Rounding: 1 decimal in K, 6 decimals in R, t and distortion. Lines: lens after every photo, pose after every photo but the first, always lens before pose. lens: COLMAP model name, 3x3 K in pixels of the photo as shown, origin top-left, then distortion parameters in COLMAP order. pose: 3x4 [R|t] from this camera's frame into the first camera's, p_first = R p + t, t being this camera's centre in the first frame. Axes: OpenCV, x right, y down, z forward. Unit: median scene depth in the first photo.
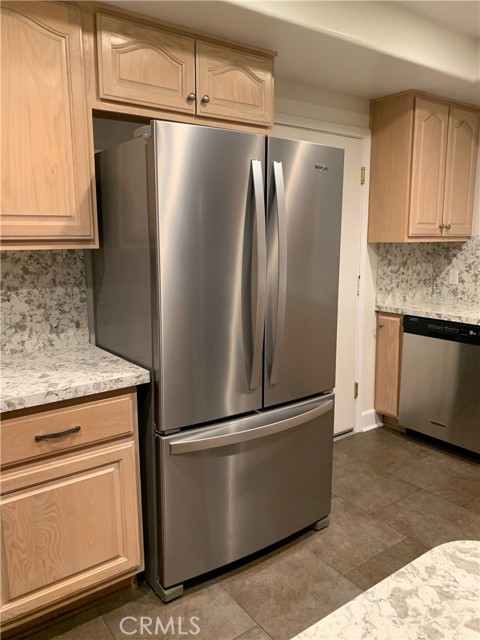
lens RADIAL K [[497.4, 0, 240.0], [0, 497.4, 320.0], [0, 0, 1]] dist [0.048637, -0.000967]
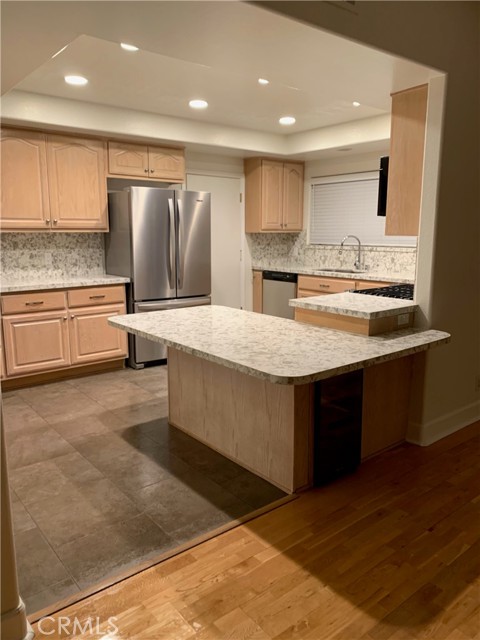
lens RADIAL K [[514.5, 0, 240.0], [0, 514.5, 320.0], [0, 0, 1]] dist [0.150581, -0.003389]
pose [[0.999519, 0.001563, 0.030970, 0.270394], [-0.001753, 0.999980, 0.006115, 0.259059], [-0.030960, -0.006166, 0.999502, -1.509463]]
